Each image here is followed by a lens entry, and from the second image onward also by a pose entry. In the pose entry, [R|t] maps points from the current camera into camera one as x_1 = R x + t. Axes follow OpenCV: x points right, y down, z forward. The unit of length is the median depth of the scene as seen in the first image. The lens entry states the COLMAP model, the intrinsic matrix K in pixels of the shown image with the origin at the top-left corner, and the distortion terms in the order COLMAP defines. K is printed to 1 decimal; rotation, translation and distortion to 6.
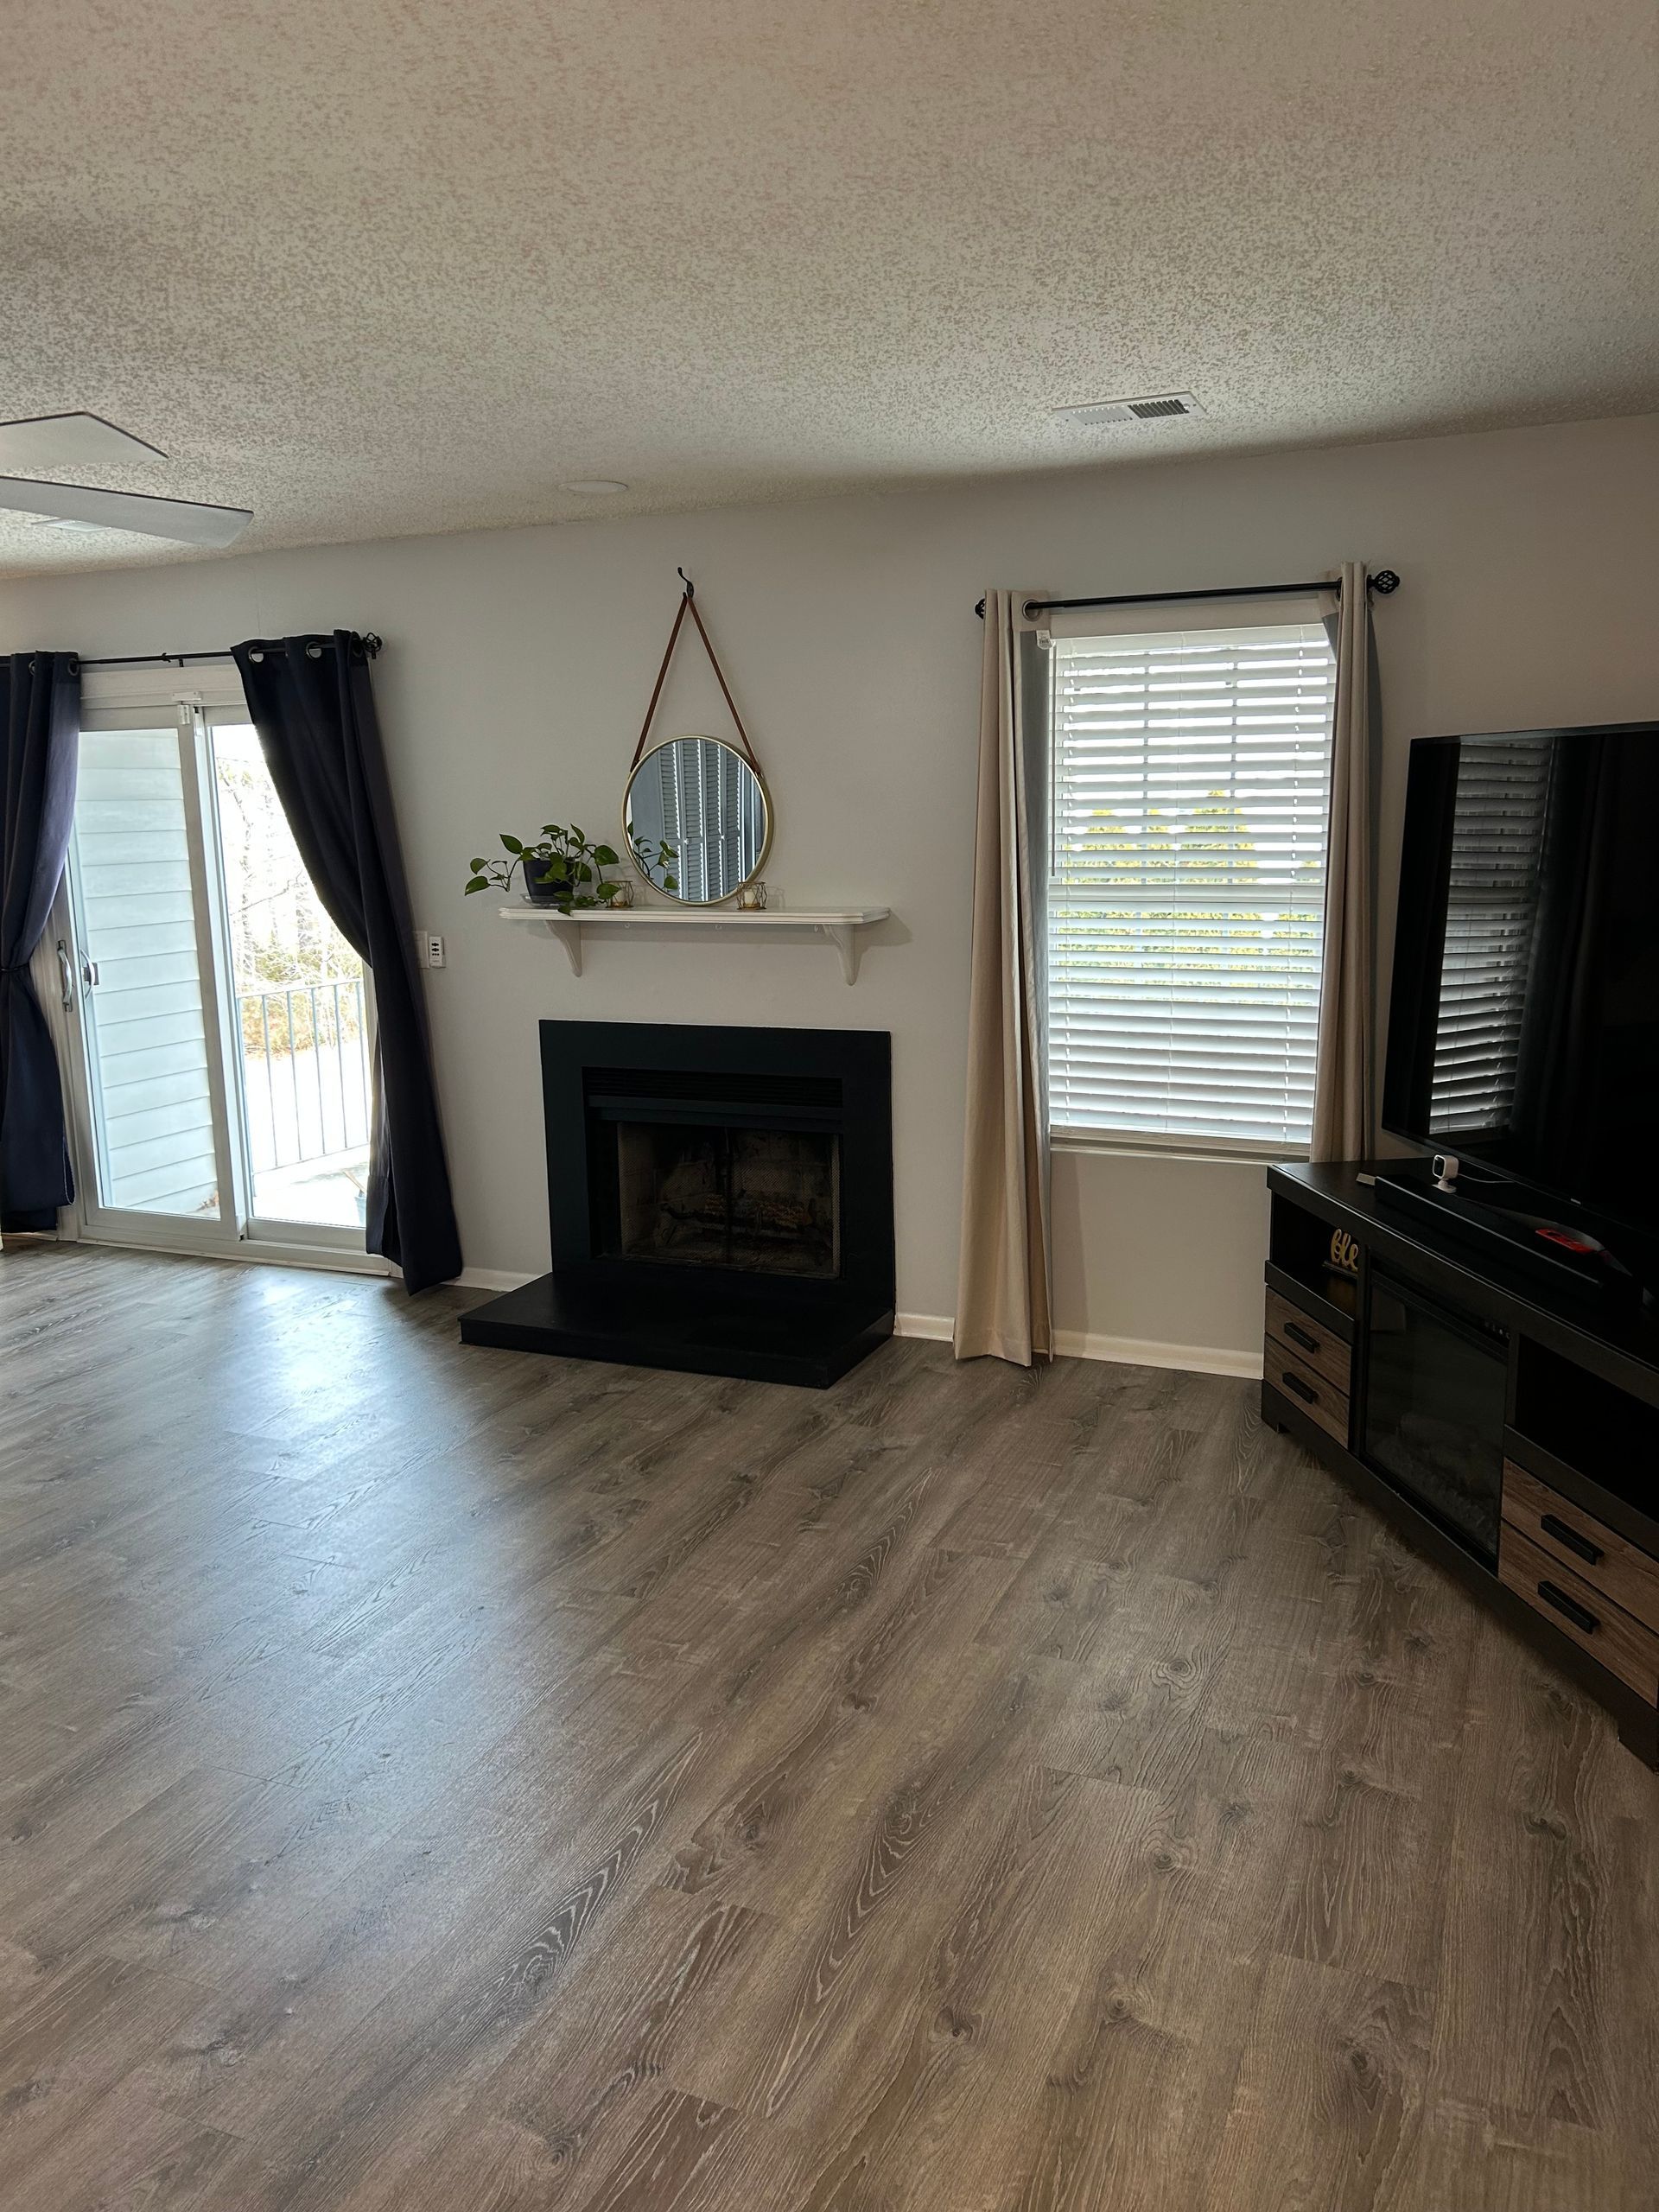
lens RADIAL K [[1649.4, 0, 842.7], [0, 1649.4, 1104.3], [0, 0, 1]] dist [0.043168, -0.054363]
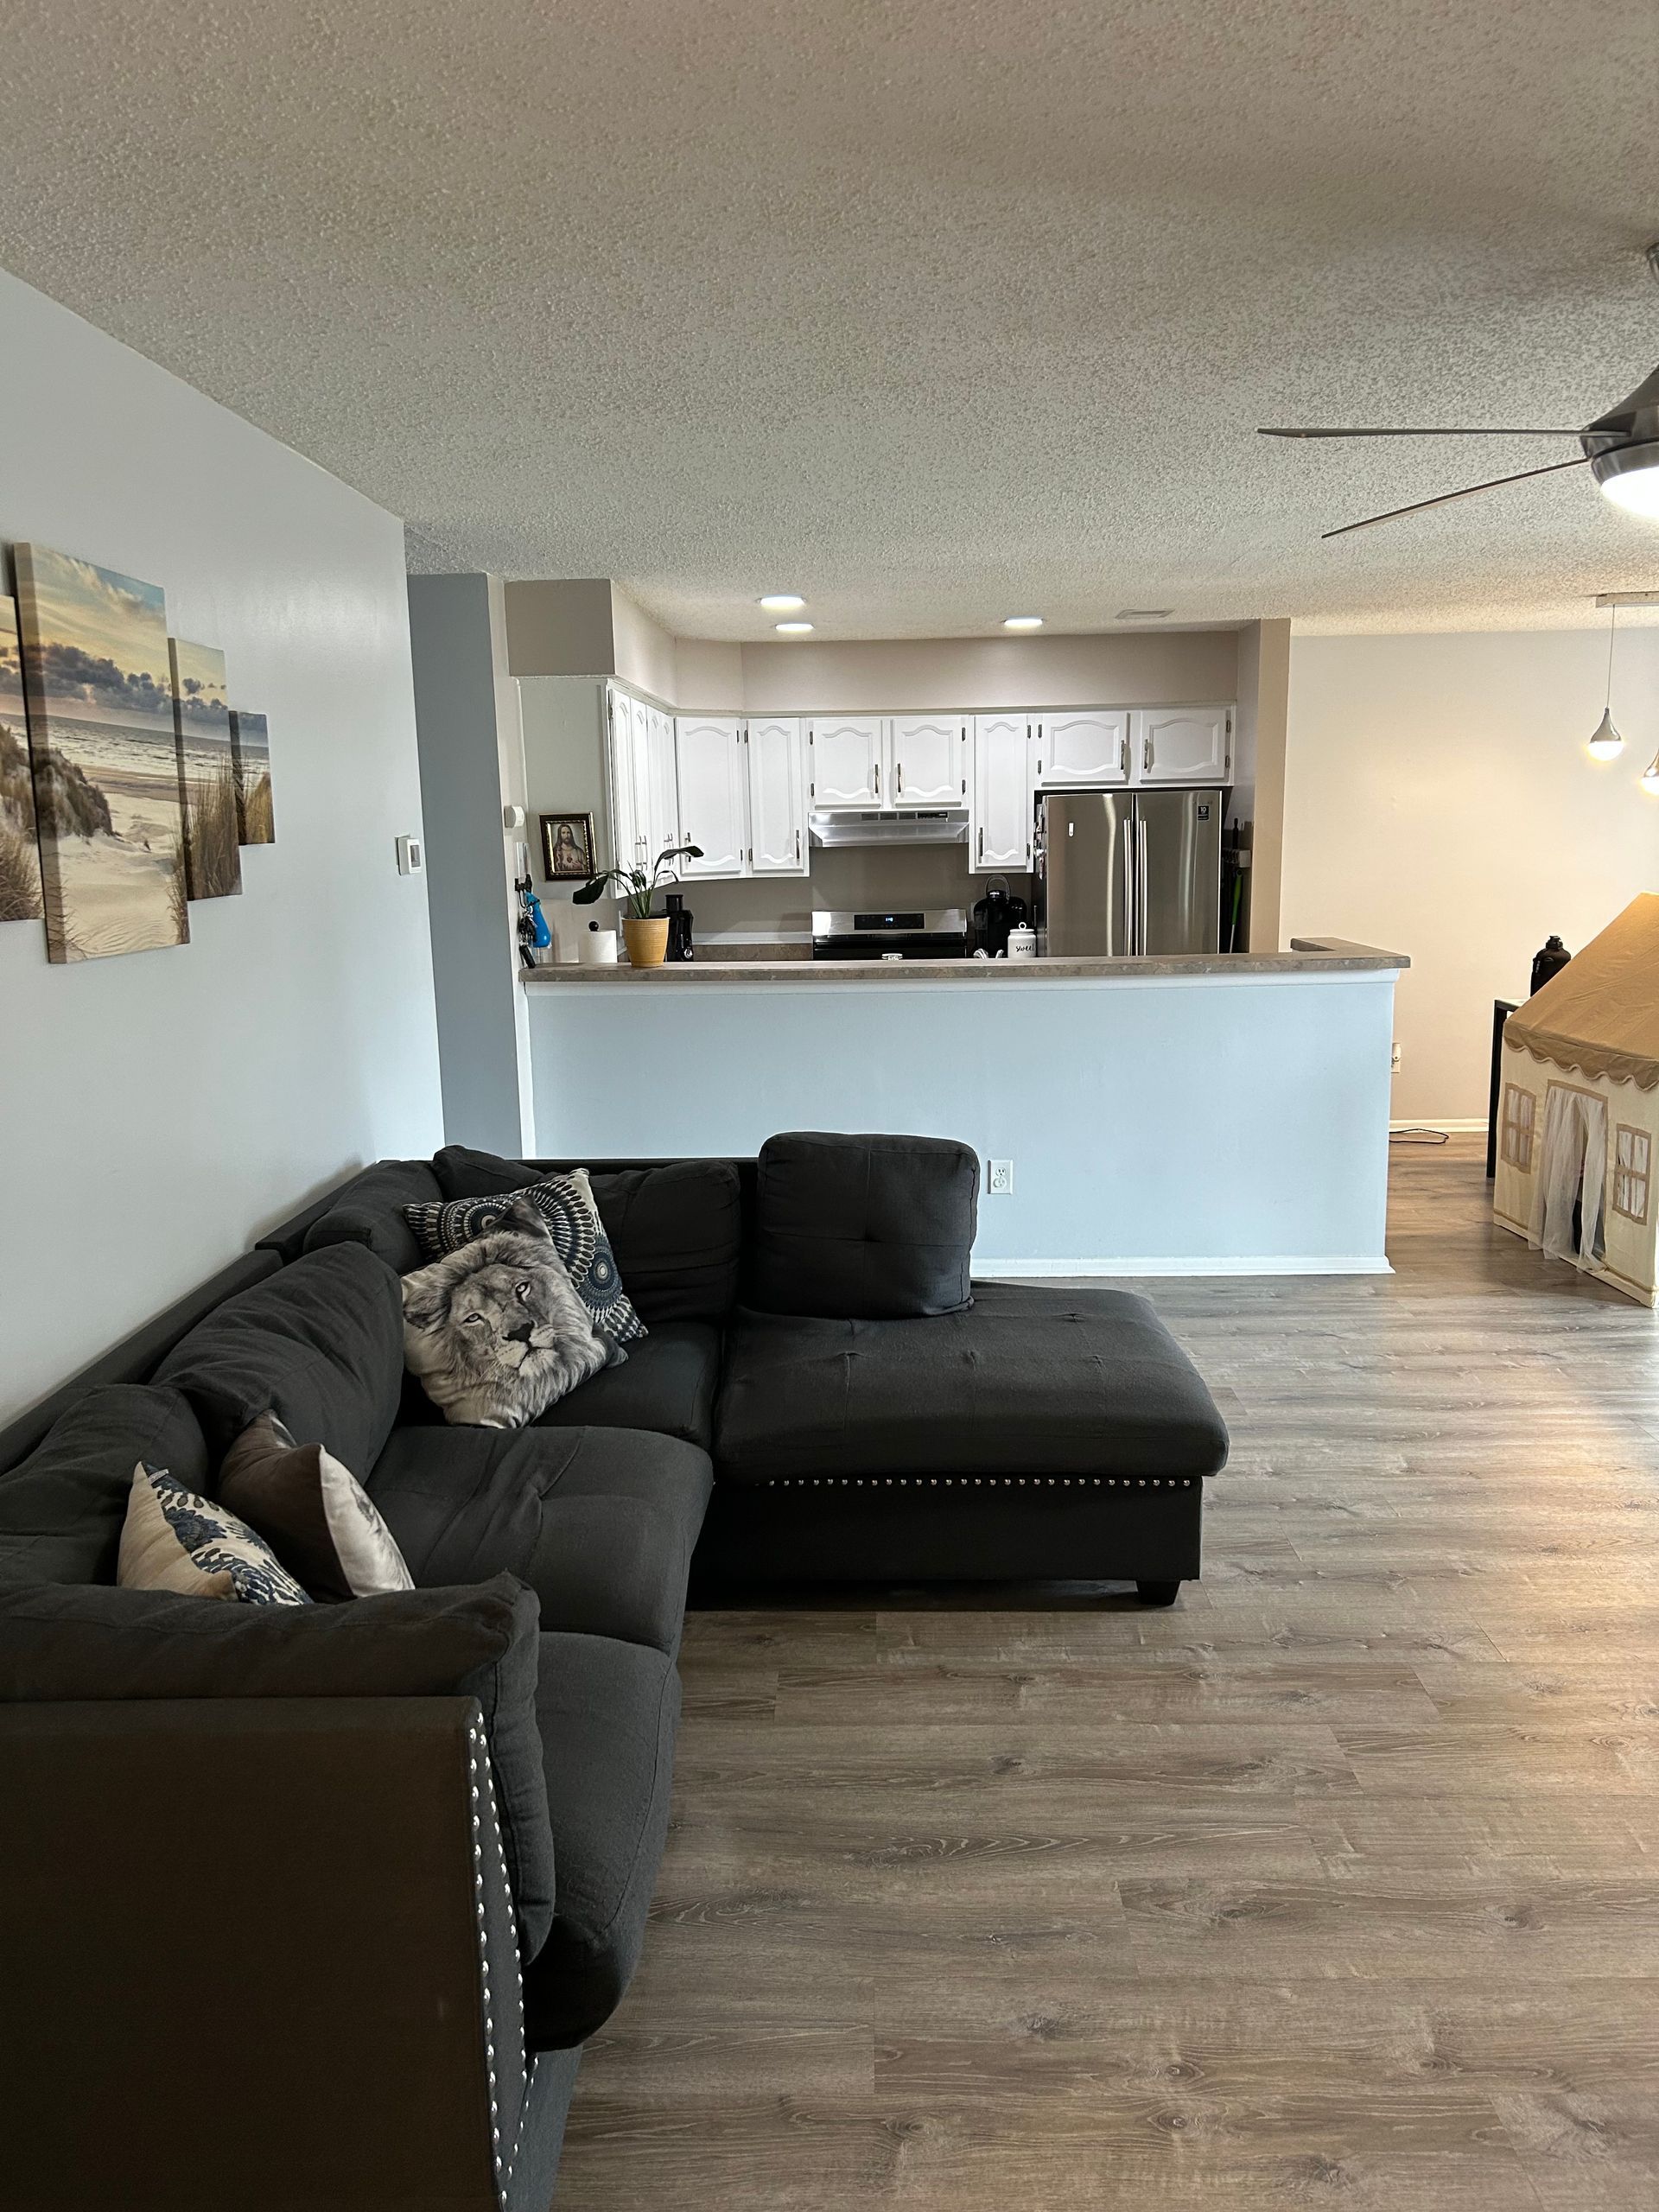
lens RADIAL K [[1653.4, 0, 844.0], [0, 1653.4, 1108.5], [0, 0, 1]] dist [0.070431, -0.081298]
pose [[0.372629, 0.173132, -0.911687, 0.075335], [-0.157139, 0.980026, 0.121884, -0.031014], [0.914579, 0.097844, 0.392392, 0.136240]]
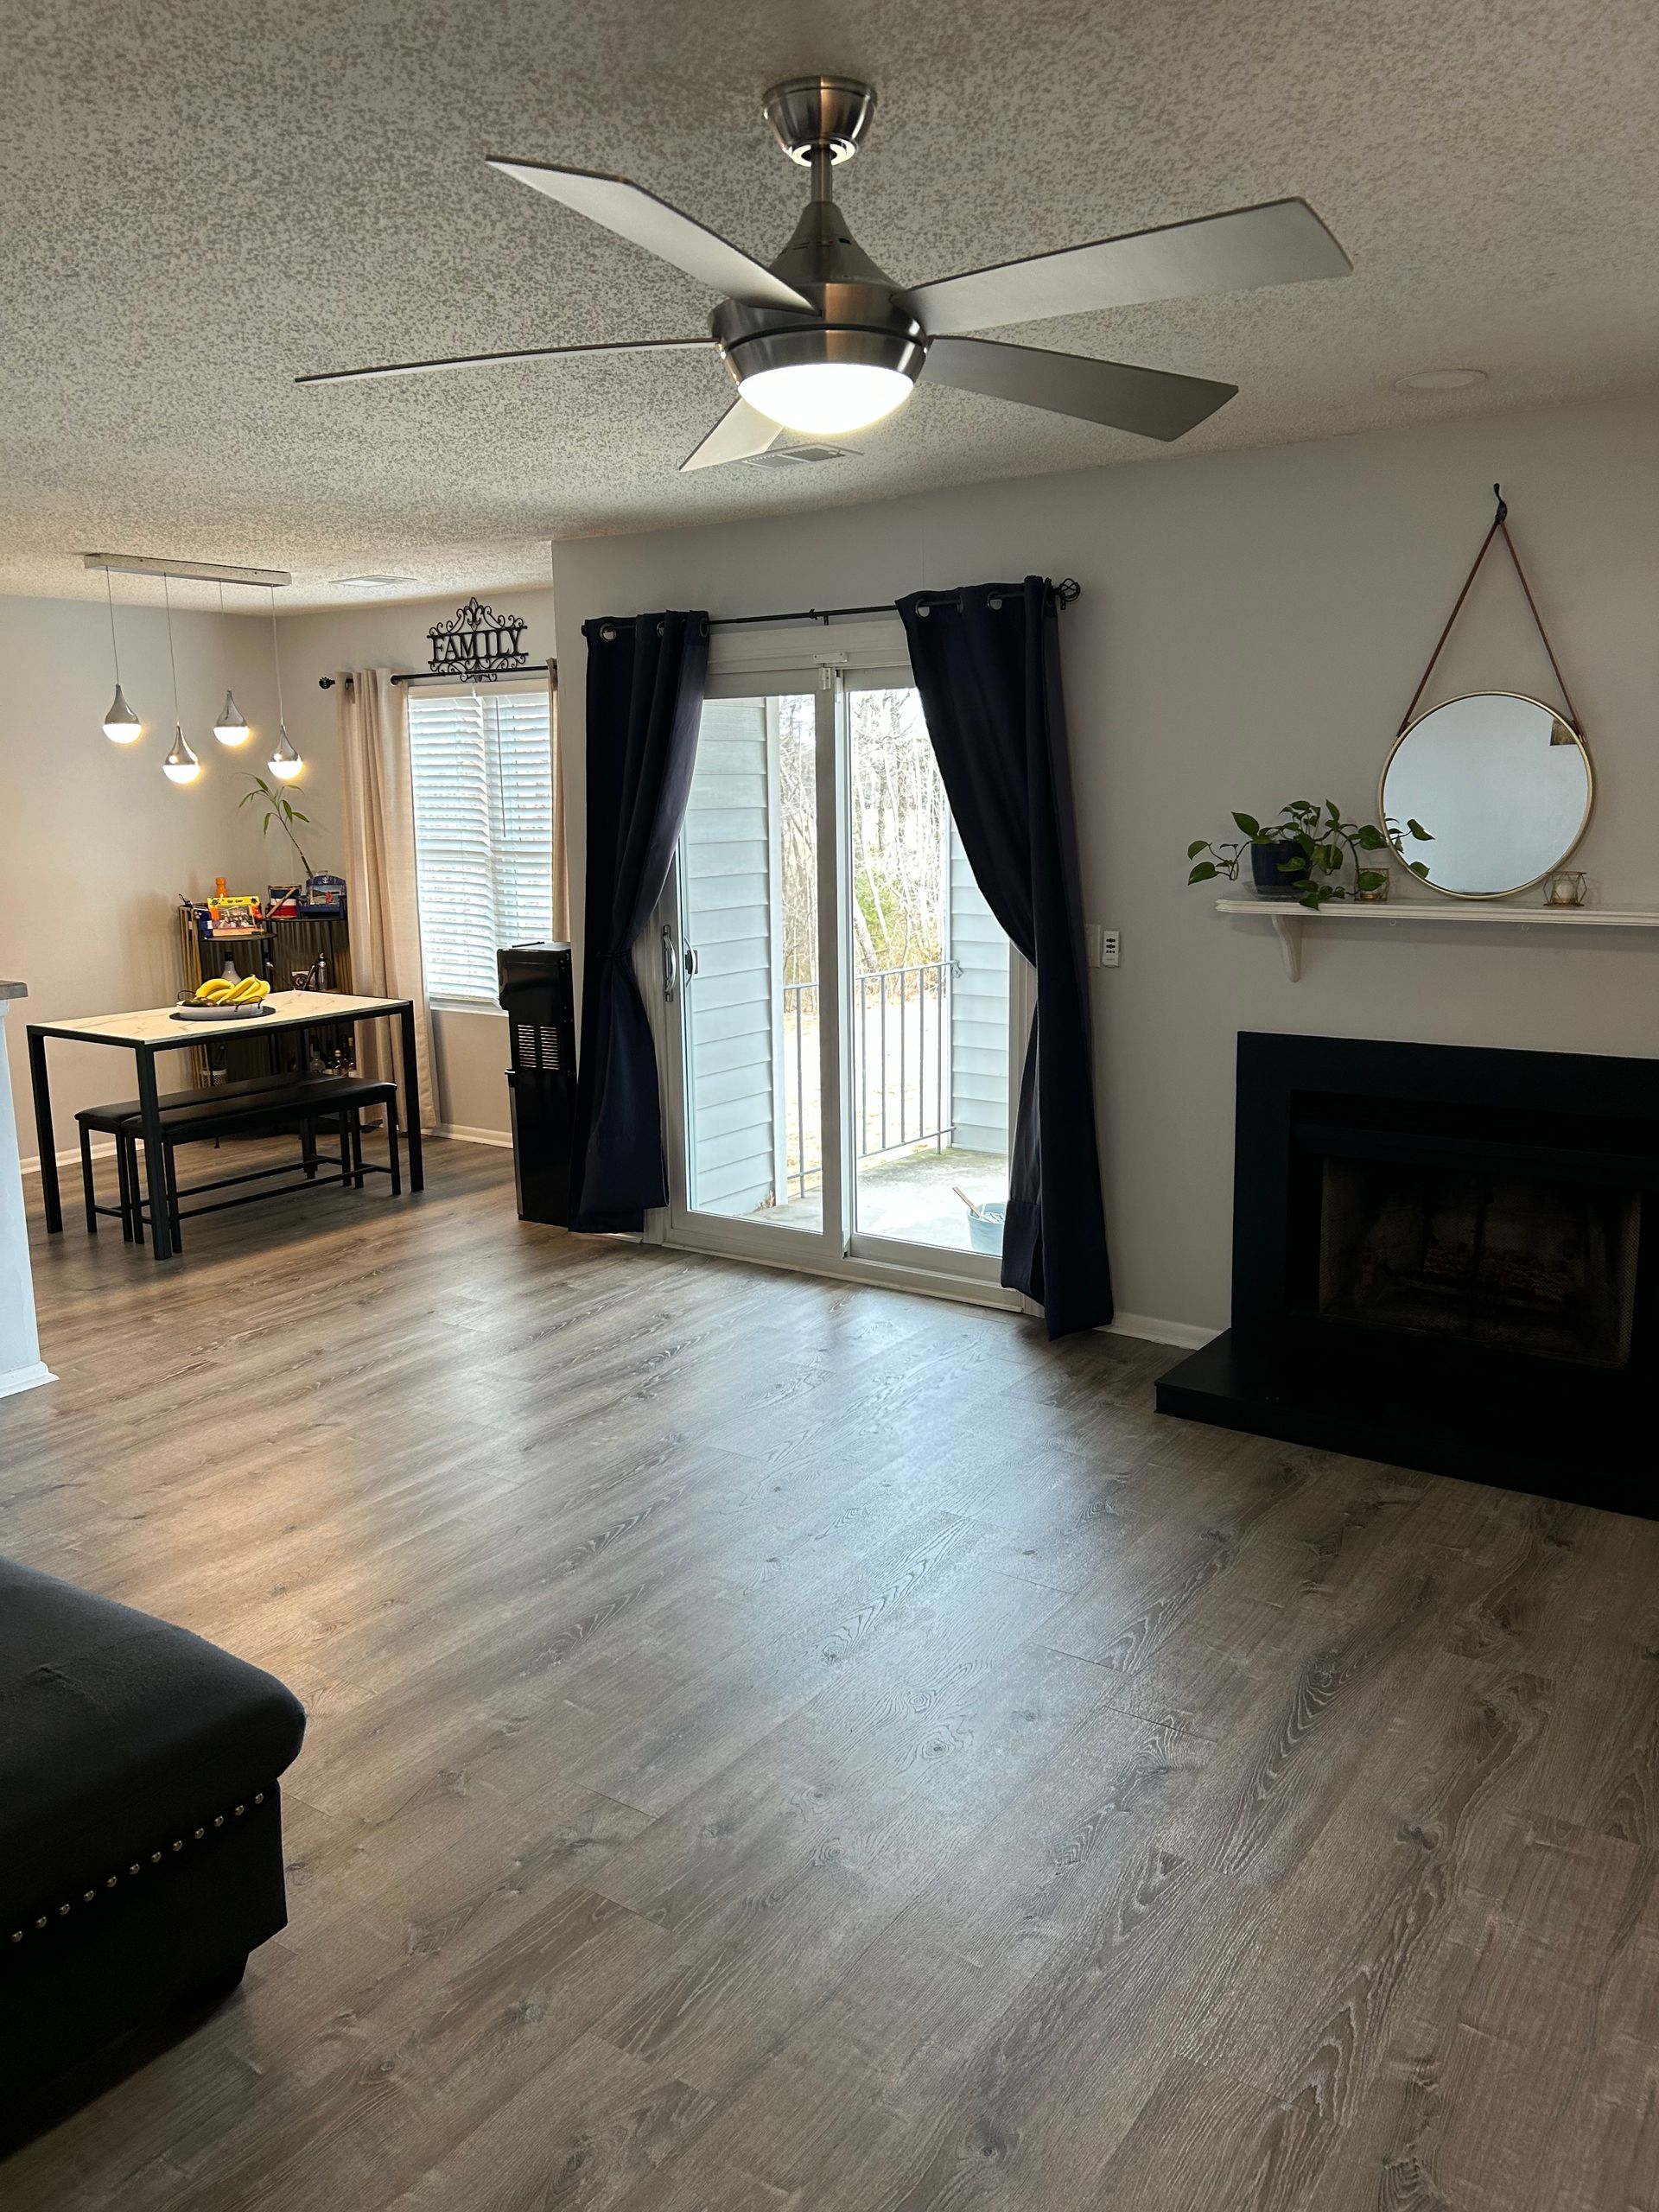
lens RADIAL K [[1654.0, 0, 830.3], [0, 1654.0, 1090.1], [0, 0, 1]] dist [0.046800, -0.055794]
pose [[0.978587, 0.041805, -0.201542, -0.236668], [-0.041178, 0.999125, 0.007304, -0.020514], [0.201671, 0.001151, 0.979453, 0.136430]]
